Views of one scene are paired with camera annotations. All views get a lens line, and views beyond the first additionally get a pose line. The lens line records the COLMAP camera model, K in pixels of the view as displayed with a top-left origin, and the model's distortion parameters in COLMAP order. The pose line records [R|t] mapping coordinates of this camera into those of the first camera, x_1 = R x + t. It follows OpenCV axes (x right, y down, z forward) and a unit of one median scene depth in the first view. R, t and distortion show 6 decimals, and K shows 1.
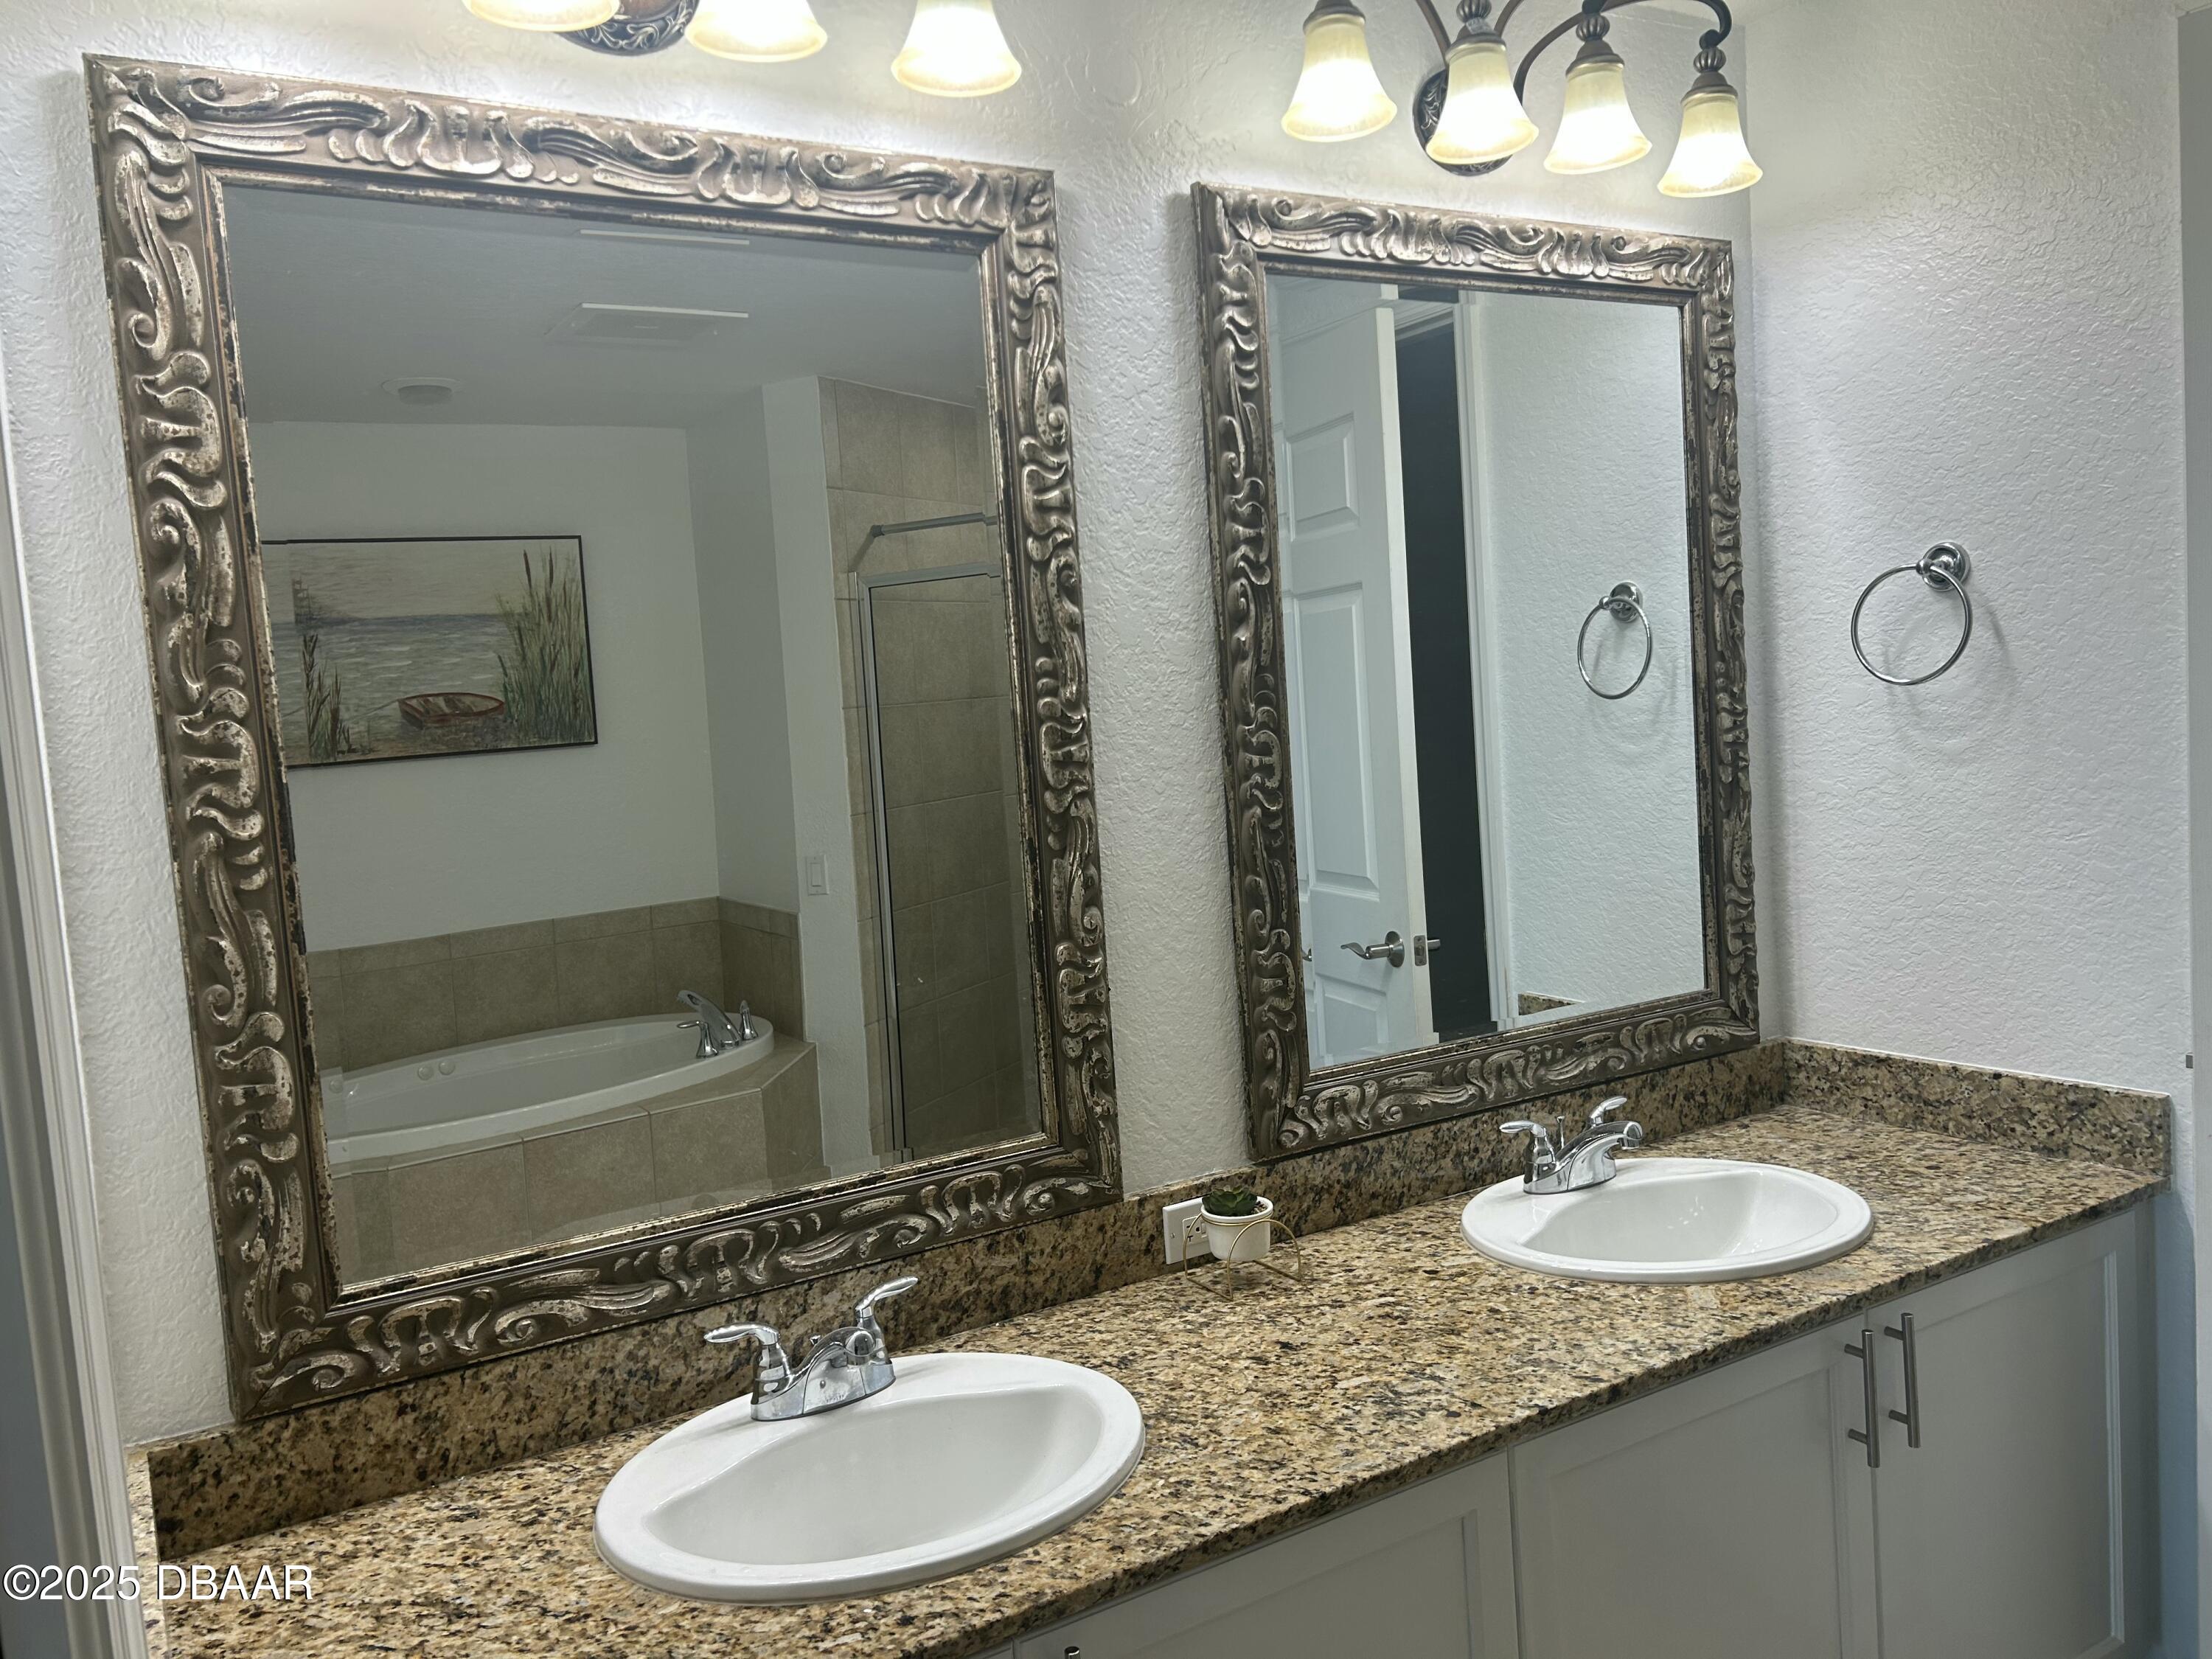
lens RADIAL K [[1674.0, 0, 1106.9], [0, 1674.0, 847.9], [0, 0, 1]] dist [0.058130, -0.071253]
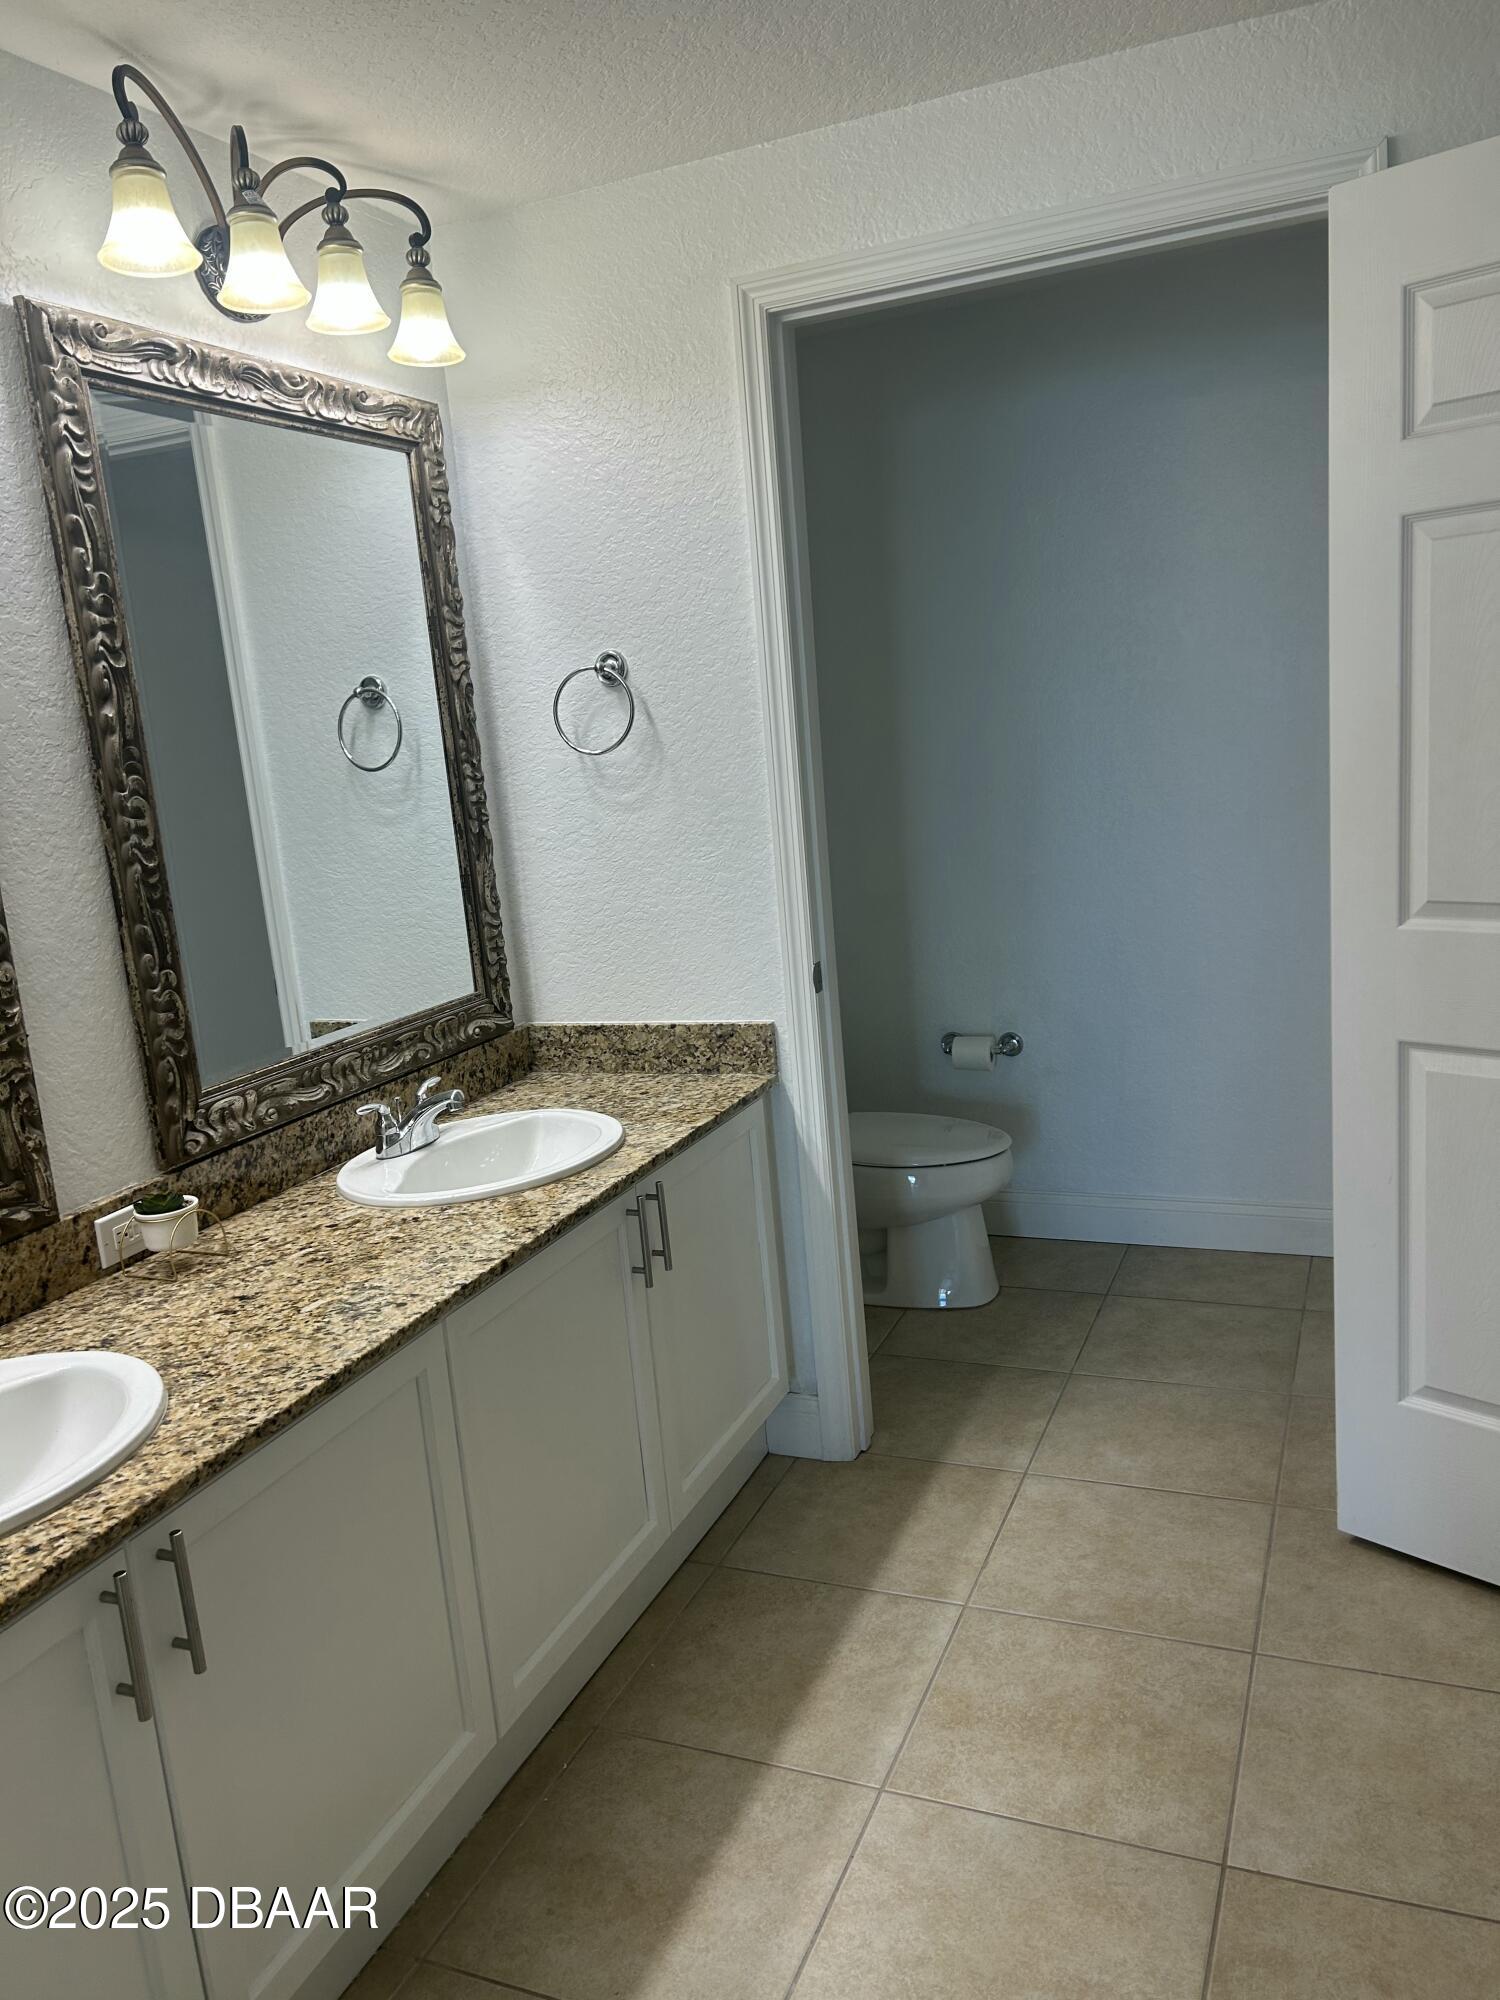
lens RADIAL K [[1513.6, 0, 767.3], [0, 1513.6, 1048.6], [0, 0, 1]] dist [0.058130, -0.071253]
pose [[0.798251, -0.129273, 0.588289, -0.196602], [0.083494, 0.991016, 0.104476, 0.027200], [-0.596510, -0.034279, 0.801873, -0.103853]]
